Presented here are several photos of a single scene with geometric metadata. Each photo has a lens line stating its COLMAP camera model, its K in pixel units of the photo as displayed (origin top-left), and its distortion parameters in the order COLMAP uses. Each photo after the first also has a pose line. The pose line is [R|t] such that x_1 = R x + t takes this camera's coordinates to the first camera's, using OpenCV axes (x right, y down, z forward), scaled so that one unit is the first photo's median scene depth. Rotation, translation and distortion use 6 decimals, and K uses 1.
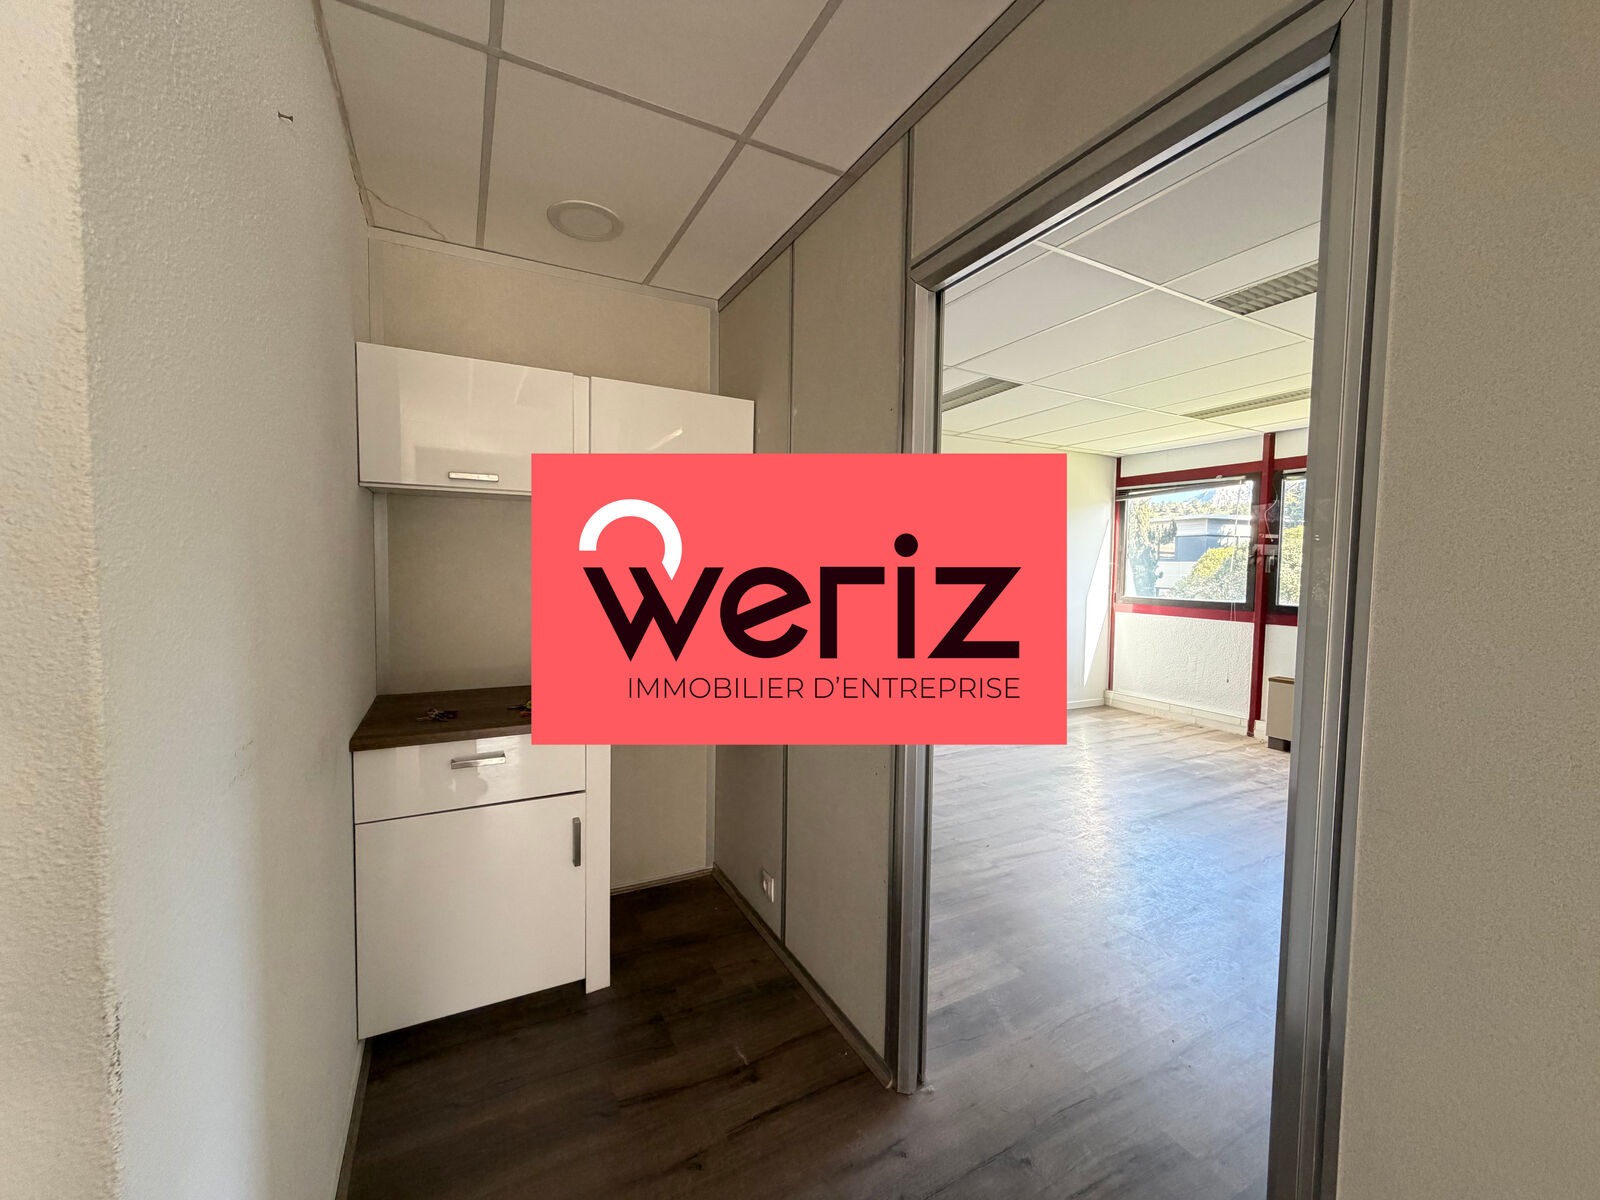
lens RADIAL K [[636.9, 0, 791.3], [0, 636.9, 599.5], [0, 0, 1]] dist [-0.001558, -0.000015]
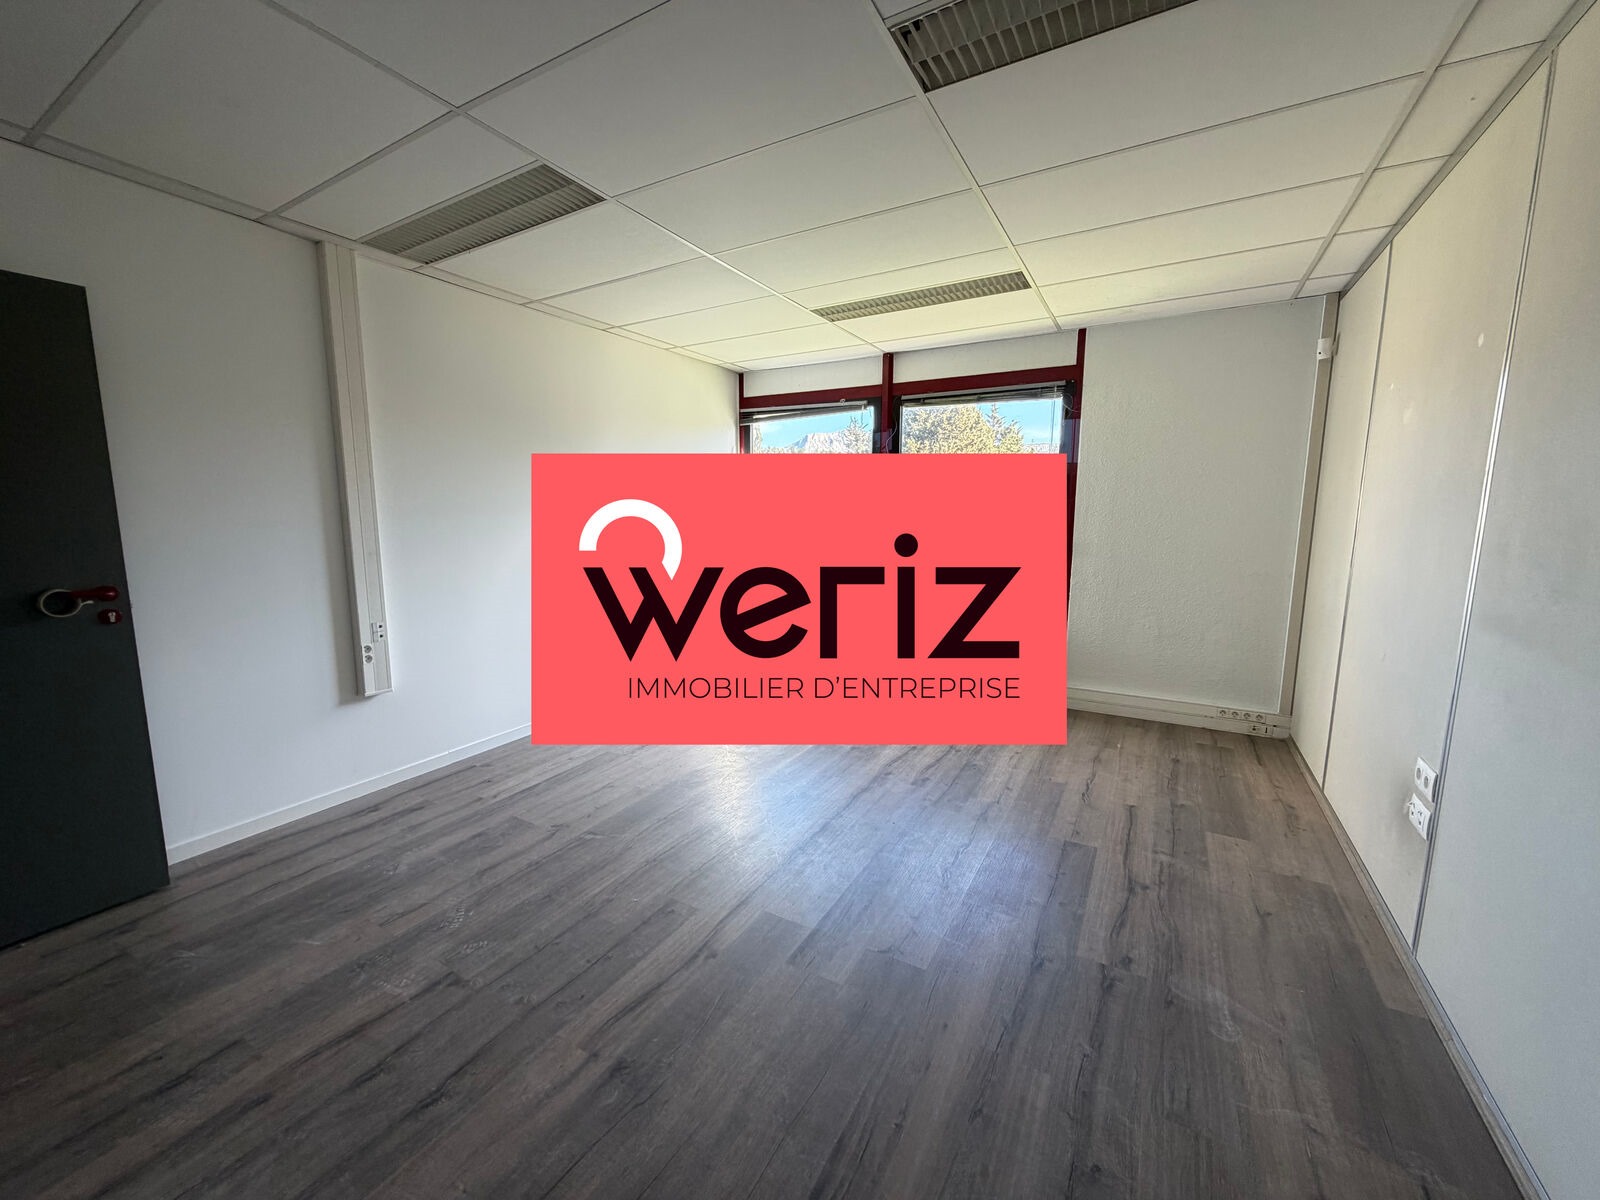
lens RADIAL K [[636.9, 0, 791.5], [0, 636.9, 604.8], [0, 0, 1]] dist [-0.001558, -0.000015]
pose [[0.847692, -0.089349, 0.522910, 0.121094], [0.036878, 0.993255, 0.109934, -0.008105], [-0.529205, -0.073907, 0.845269, 0.270398]]
